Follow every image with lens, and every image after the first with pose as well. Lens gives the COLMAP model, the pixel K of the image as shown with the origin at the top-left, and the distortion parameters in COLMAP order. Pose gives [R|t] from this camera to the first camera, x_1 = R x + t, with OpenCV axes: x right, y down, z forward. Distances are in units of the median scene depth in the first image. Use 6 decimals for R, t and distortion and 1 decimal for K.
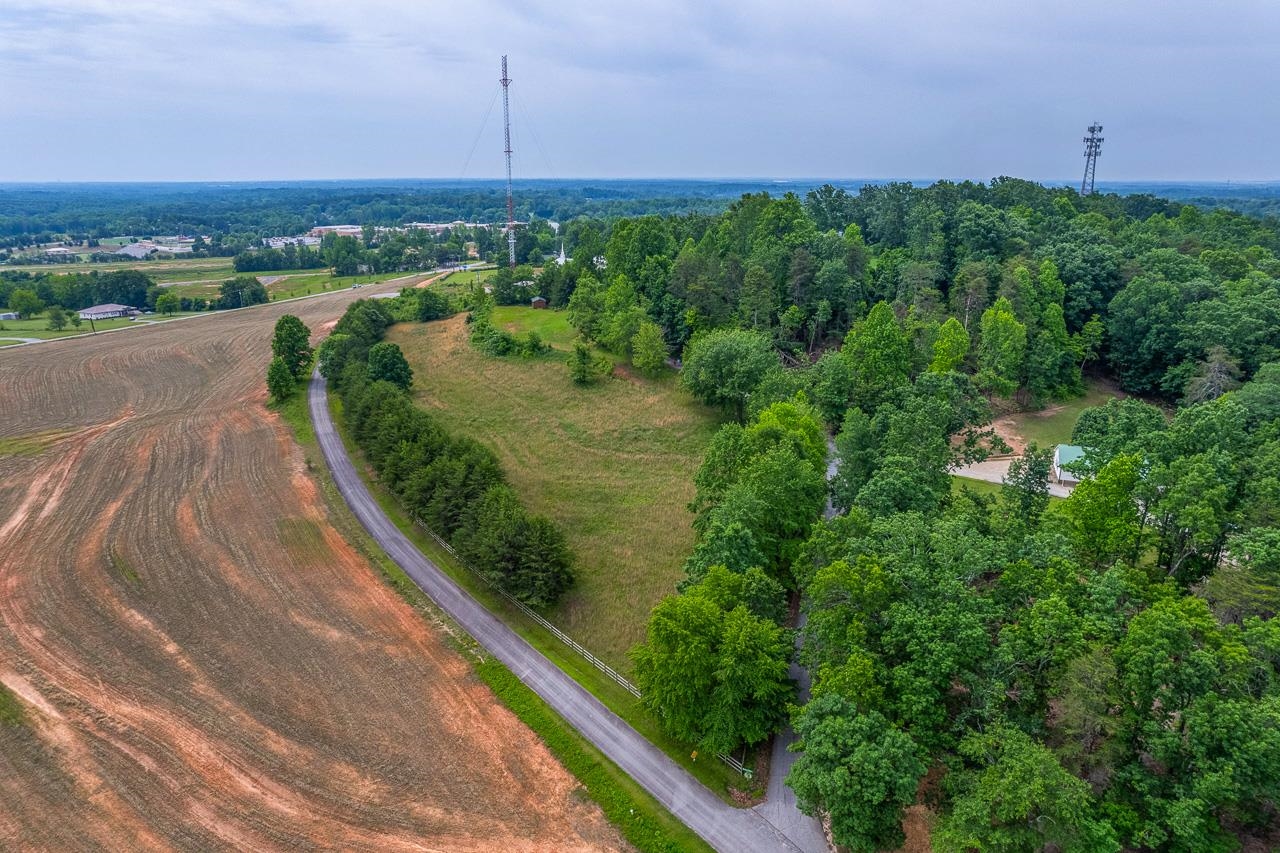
lens RADIAL K [[834.5, 0, 619.0], [0, 834.5, 469.3], [0, 0, 1]] dist [-0.073653, 0.066284]
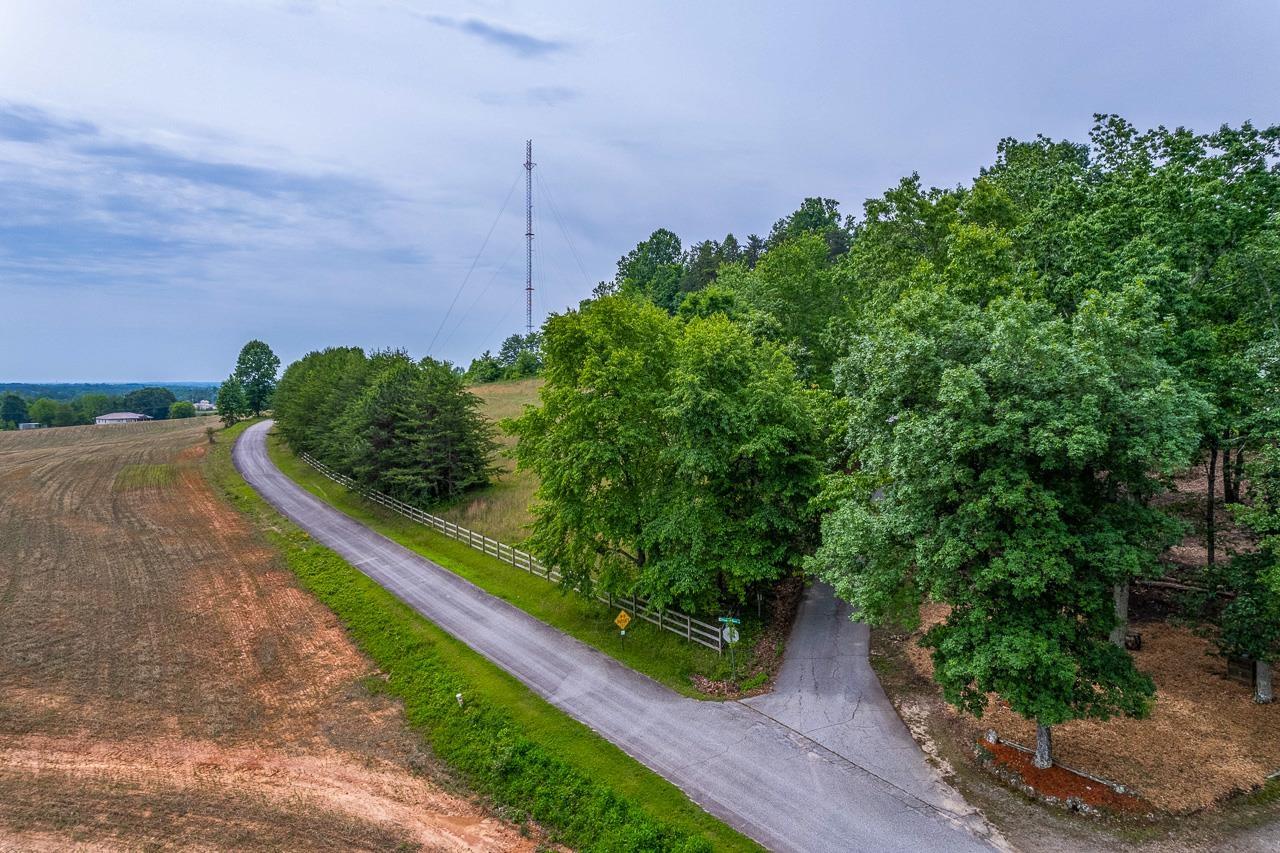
lens RADIAL K [[834.5, 0, 613.3], [0, 834.5, 452.4], [0, 0, 1]] dist [-0.073653, 0.066284]
pose [[0.997642, 0.010043, -0.067888, 0.103140], [-0.026713, 0.968047, -0.249340, 0.326986], [0.063215, 0.250566, 0.966033, 0.454851]]
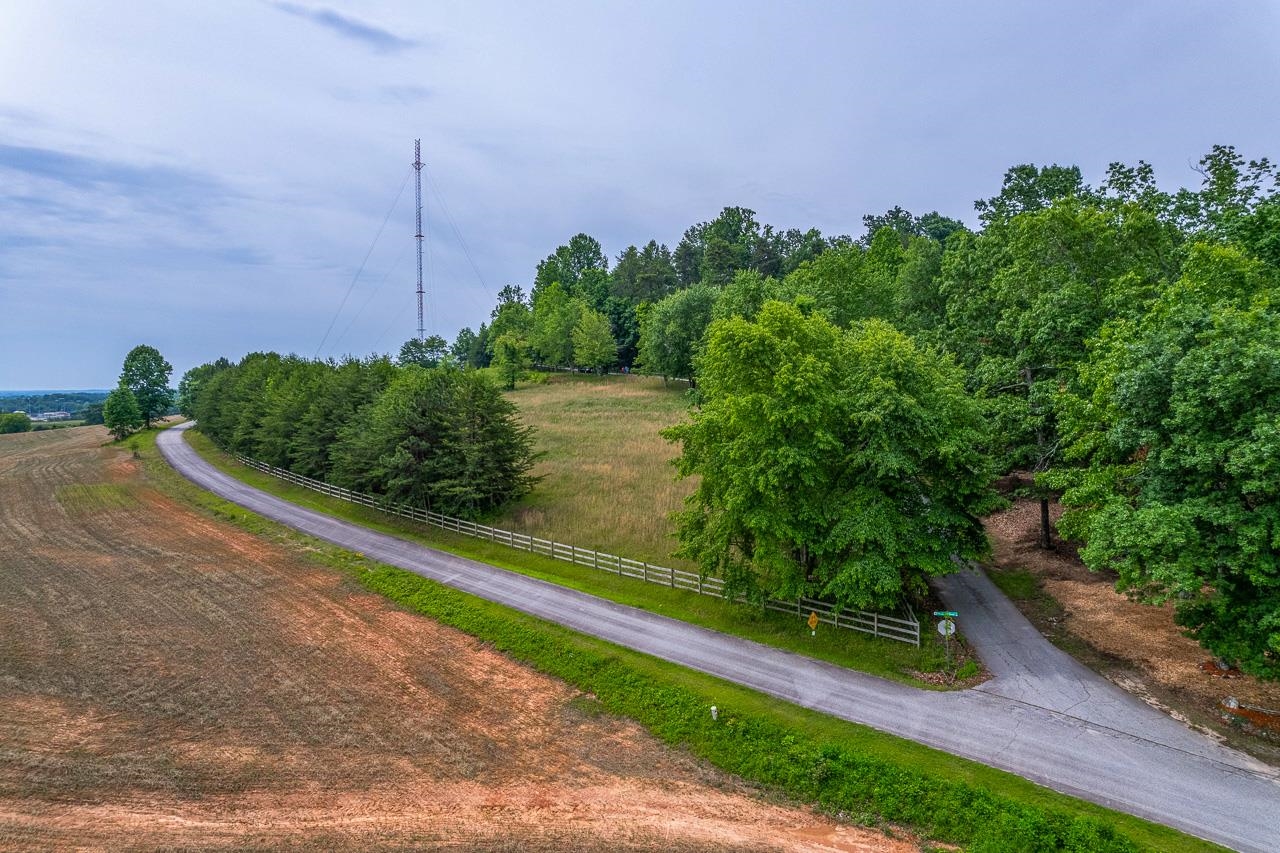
lens RADIAL K [[834.5, 0, 624.0], [0, 834.5, 437.3], [0, 0, 1]] dist [-0.073653, 0.066284]
pose [[0.992579, -0.013400, 0.120857, -0.066868], [0.045674, 0.962216, -0.268429, 0.323207], [-0.112694, 0.271957, 0.955688, 0.459015]]
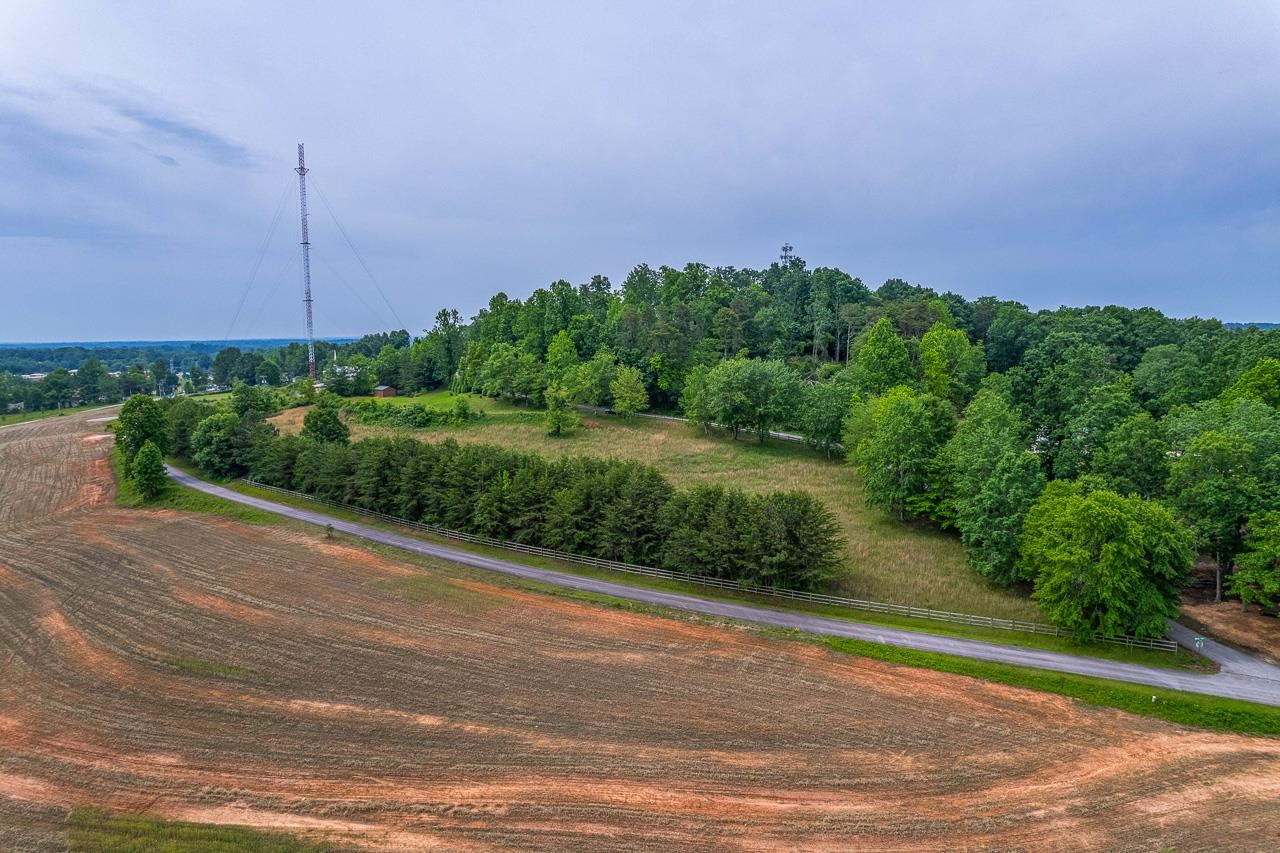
lens RADIAL K [[834.5, 0, 637.5], [0, 834.5, 447.9], [0, 0, 1]] dist [-0.073653, 0.066284]
pose [[0.889590, -0.072958, 0.450895, -0.777774], [0.162300, 0.973230, -0.162732, 0.152852], [-0.426952, 0.217945, 0.877617, 0.287512]]
